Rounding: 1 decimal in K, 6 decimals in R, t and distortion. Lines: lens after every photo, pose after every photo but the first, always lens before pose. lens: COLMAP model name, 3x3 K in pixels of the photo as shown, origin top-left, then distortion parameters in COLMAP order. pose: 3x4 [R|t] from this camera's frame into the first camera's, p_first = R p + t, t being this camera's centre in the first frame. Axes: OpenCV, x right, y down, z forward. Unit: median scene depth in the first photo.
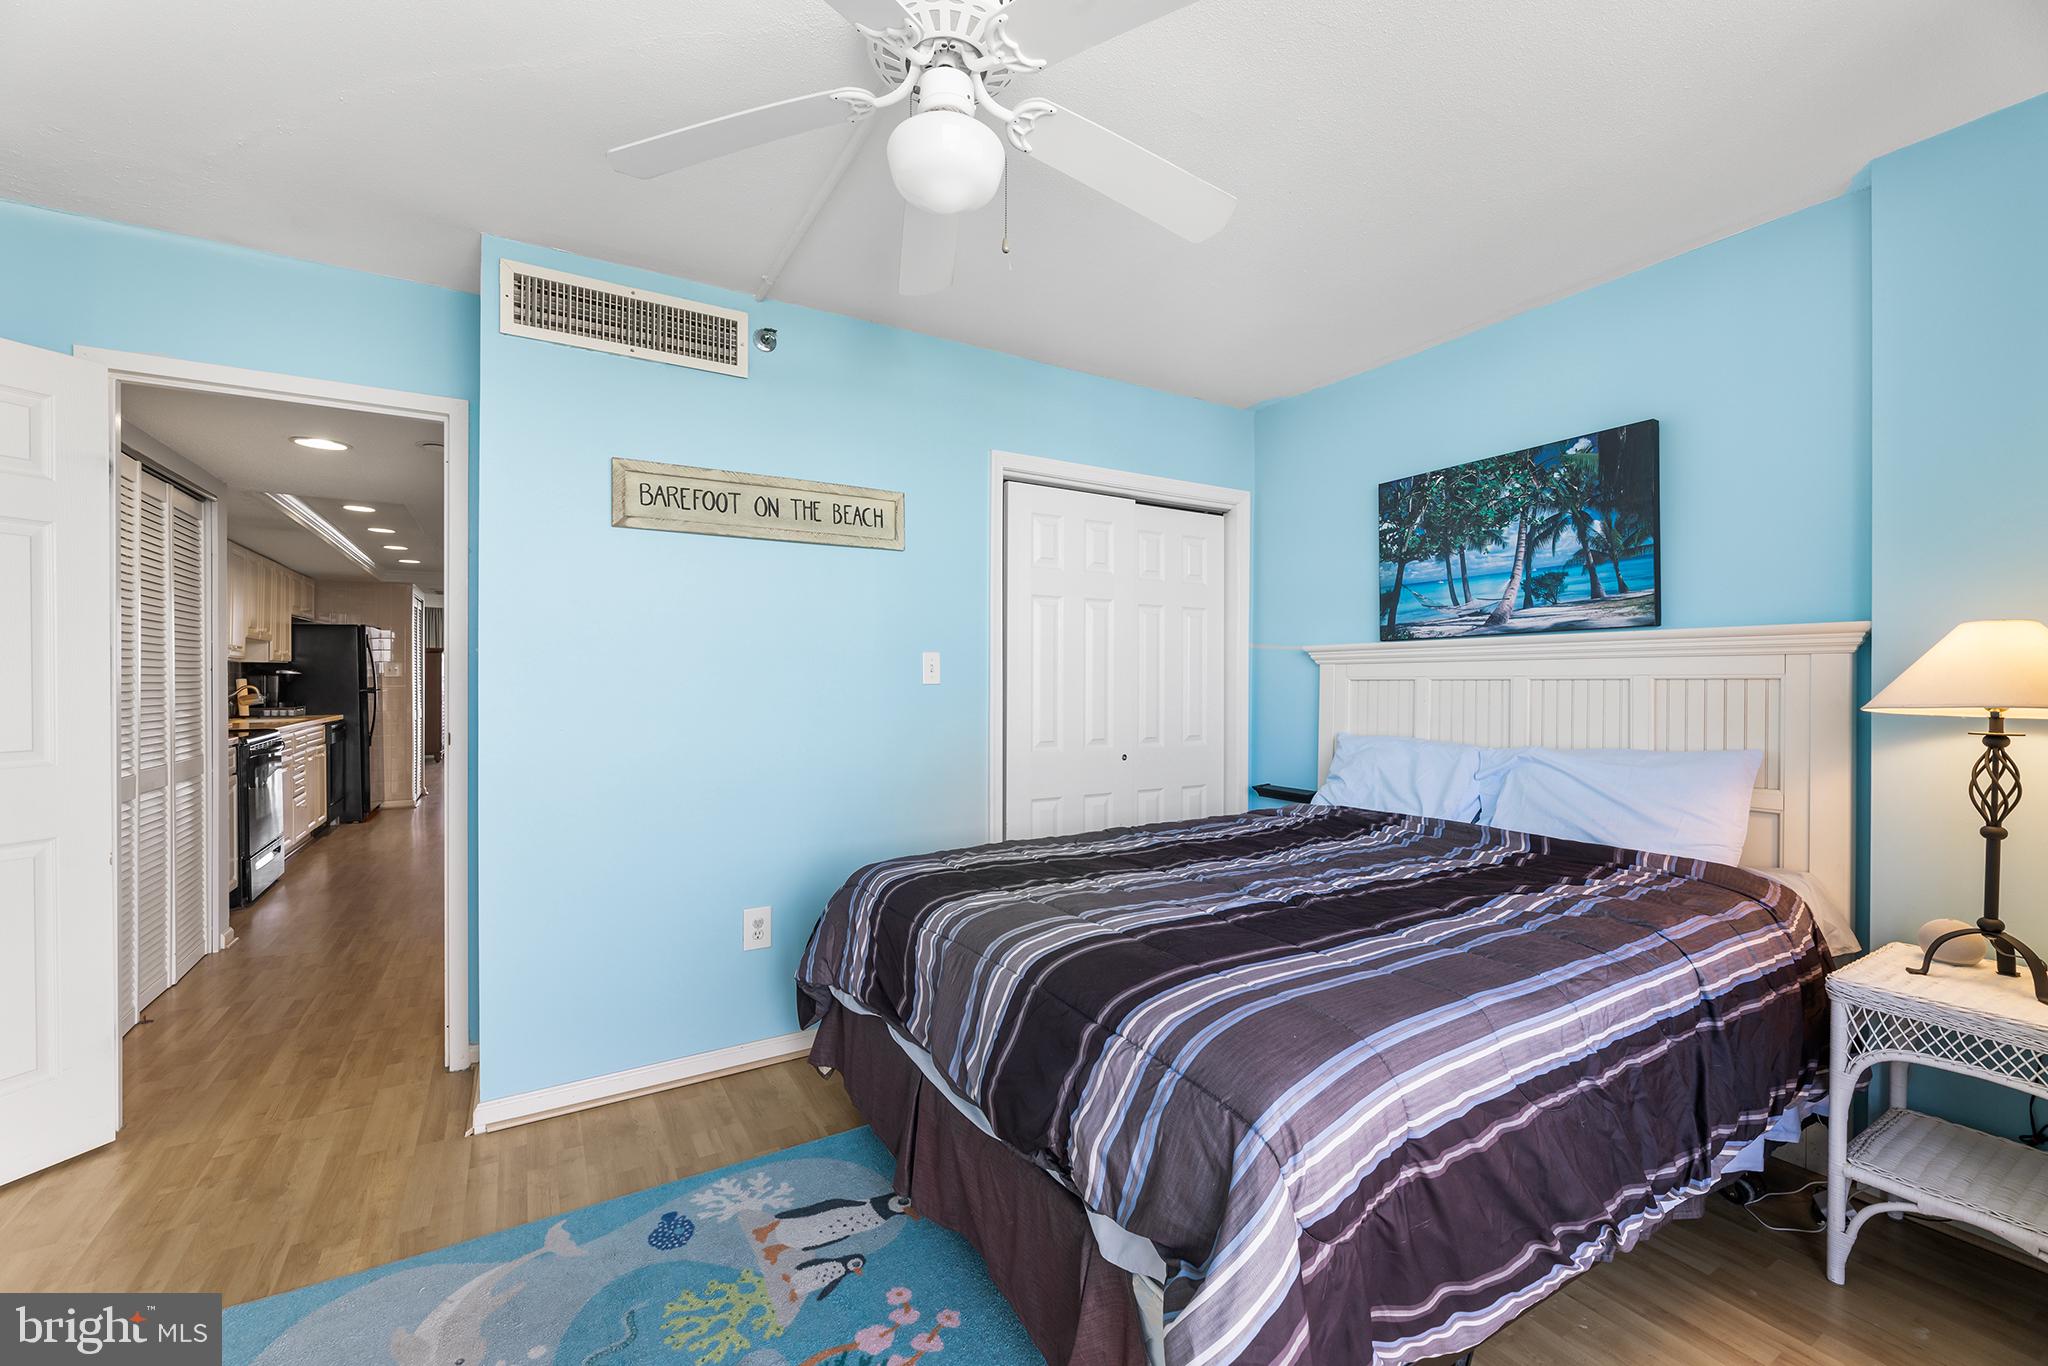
lens RADIAL K [[837.8, 0, 1029.9], [0, 837.8, 680.7], [0, 0, 1]] dist [-0.001381, -0.000076]
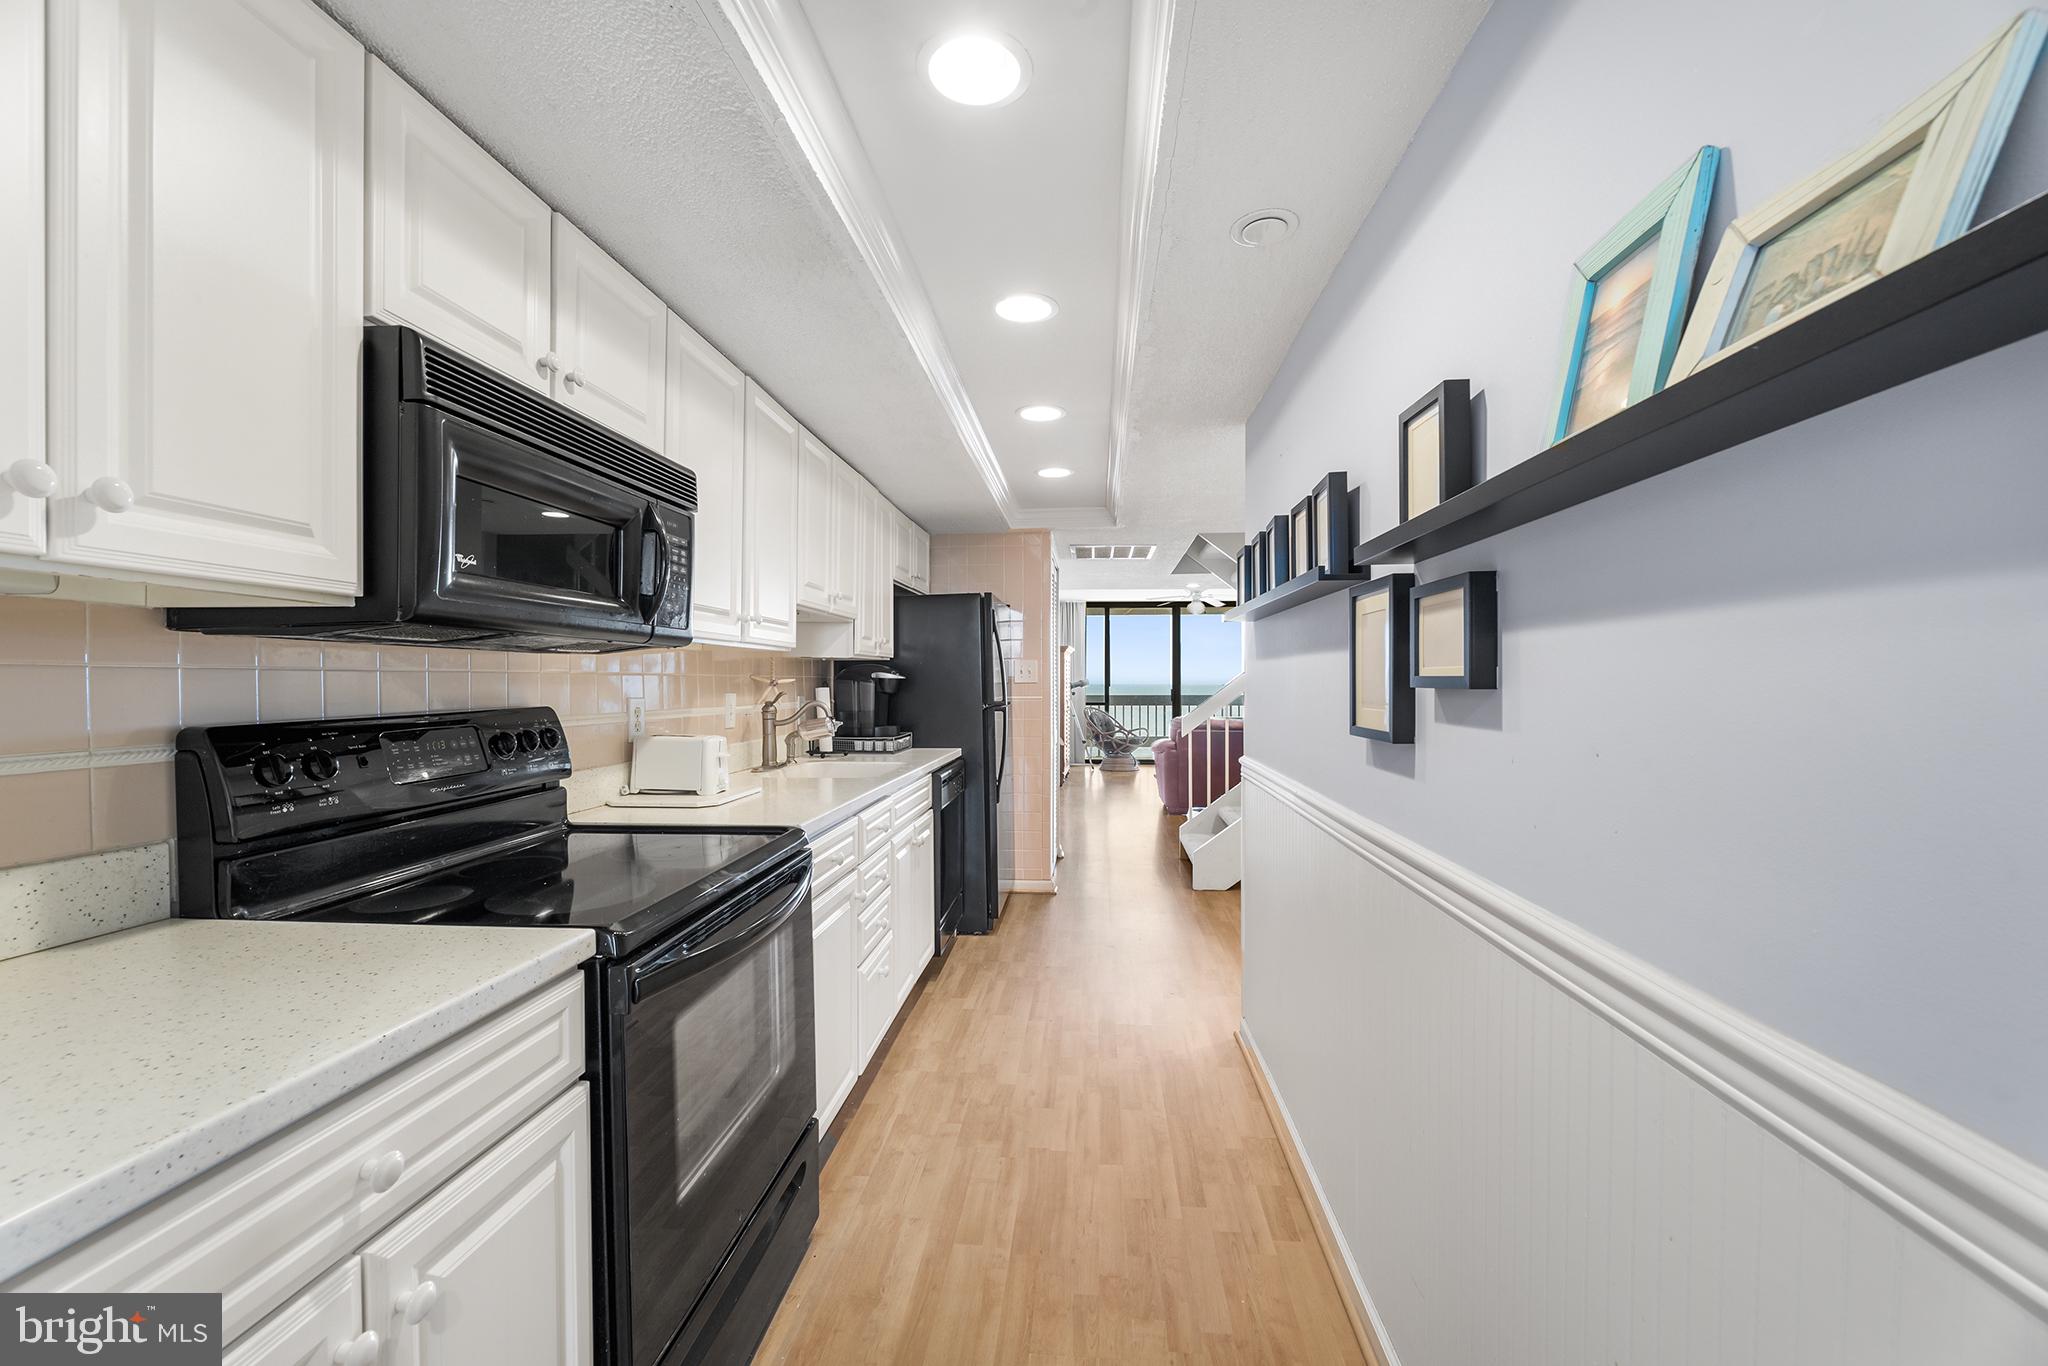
lens RADIAL K [[837.8, 0, 1028.4], [0, 837.8, 684.3], [0, 0, 1]] dist [-0.001381, -0.000076]
pose [[0.809320, -0.000810, -0.587367, -0.447831], [0.002243, 0.999996, 0.001712, -0.004818], [0.587363, -0.002703, 0.809319, 0.565372]]
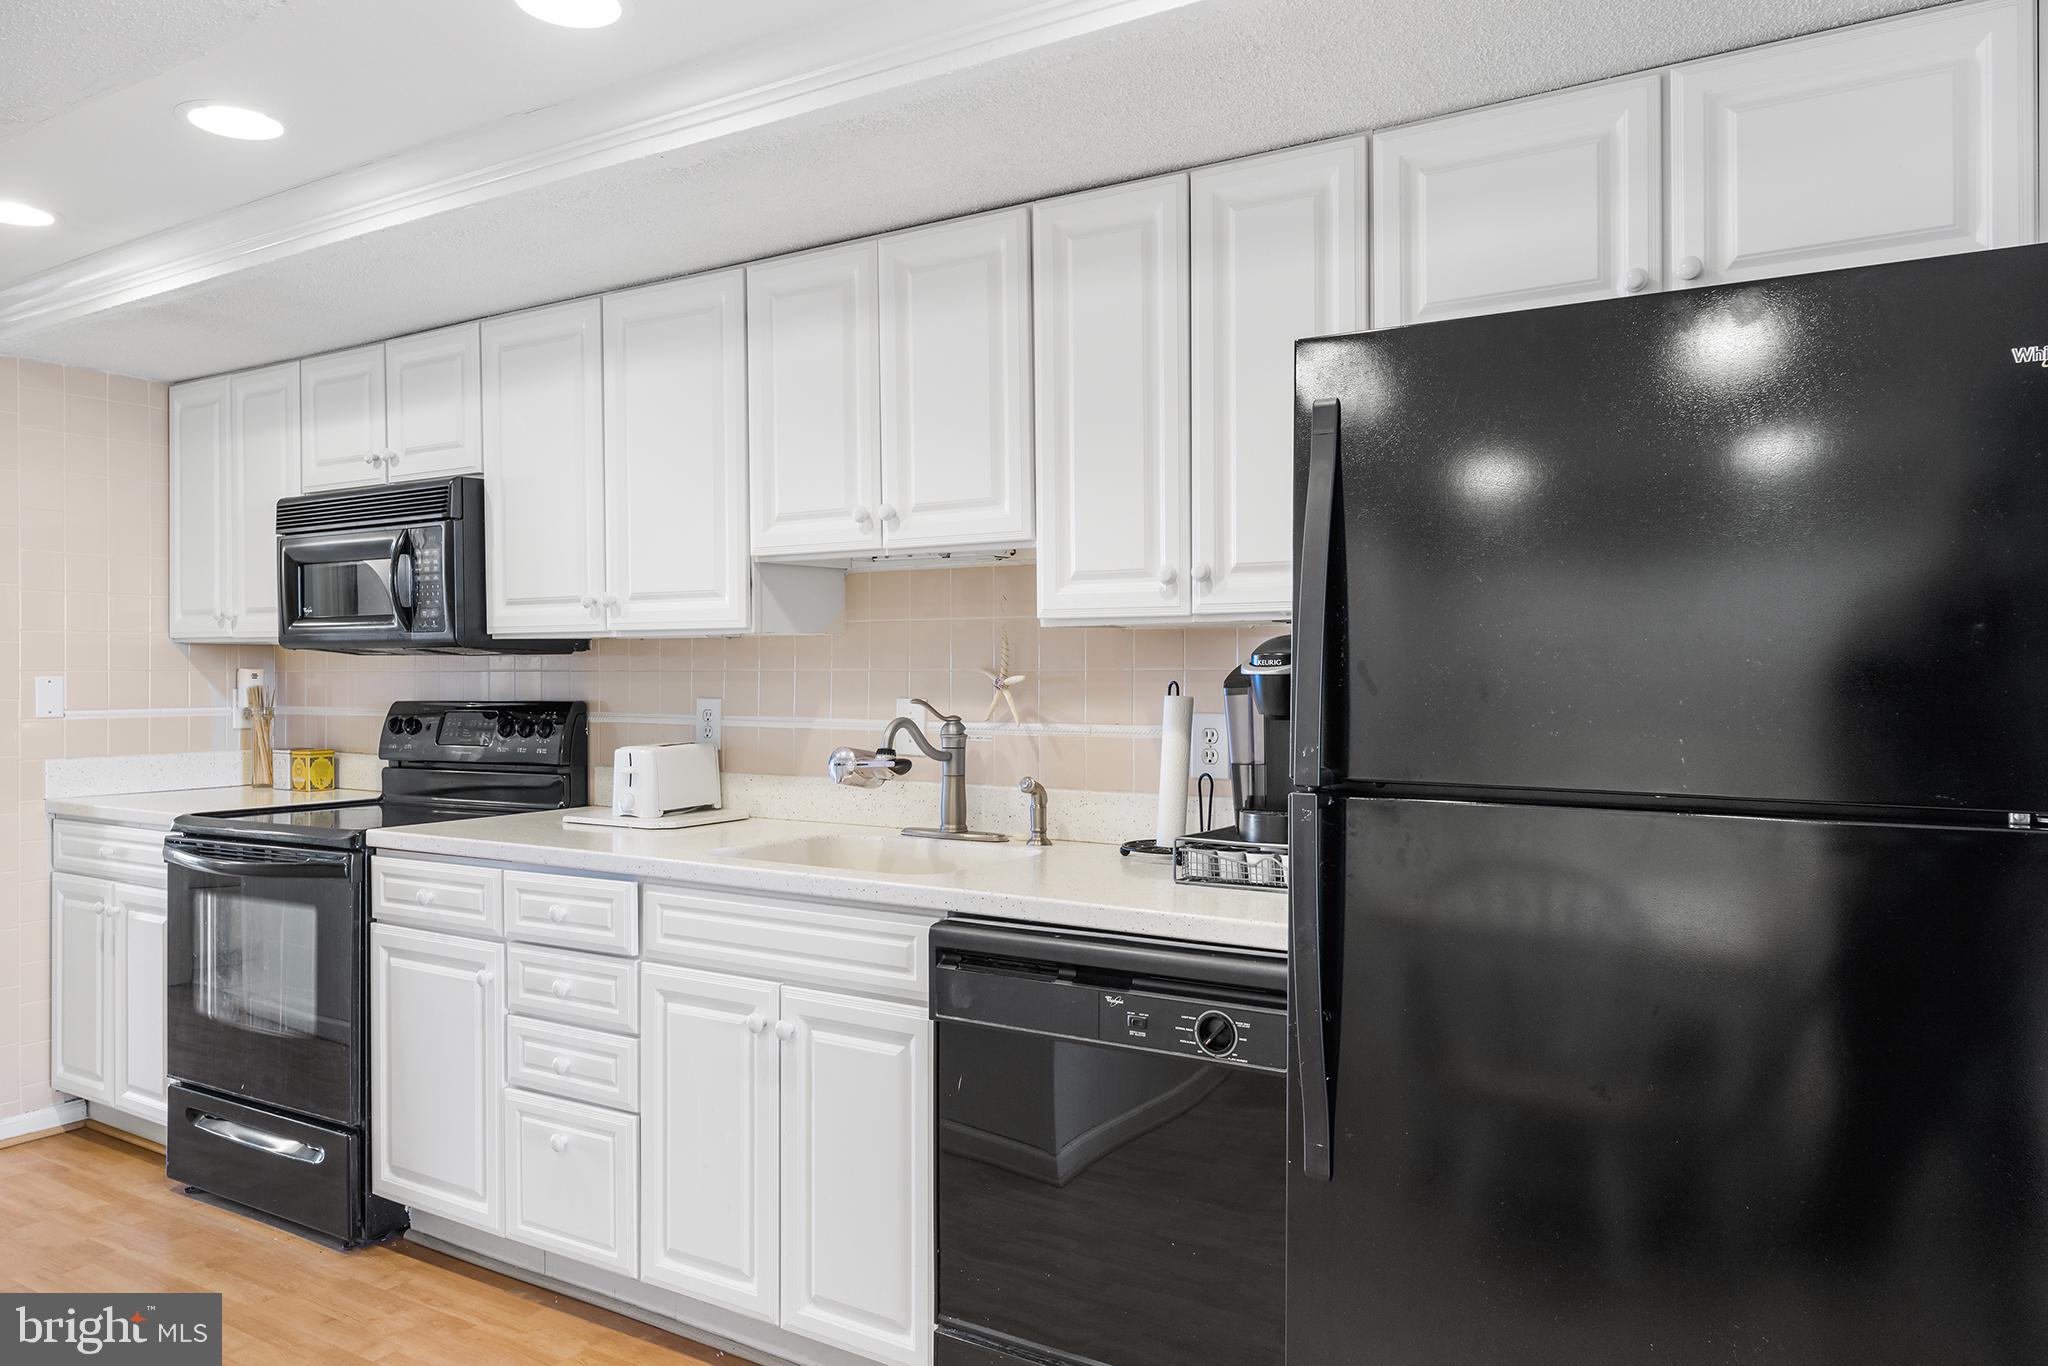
lens RADIAL K [[1400.2, 0, 1027.5], [0, 1400.2, 680.7], [0, 0, 1]] dist [0.003136, 0.000838]
pose [[-0.896873, -0.000111, -0.442289, -0.694662], [-0.001770, 0.999993, 0.003336, -0.007651], [0.442285, 0.003775, -0.896867, 1.338663]]
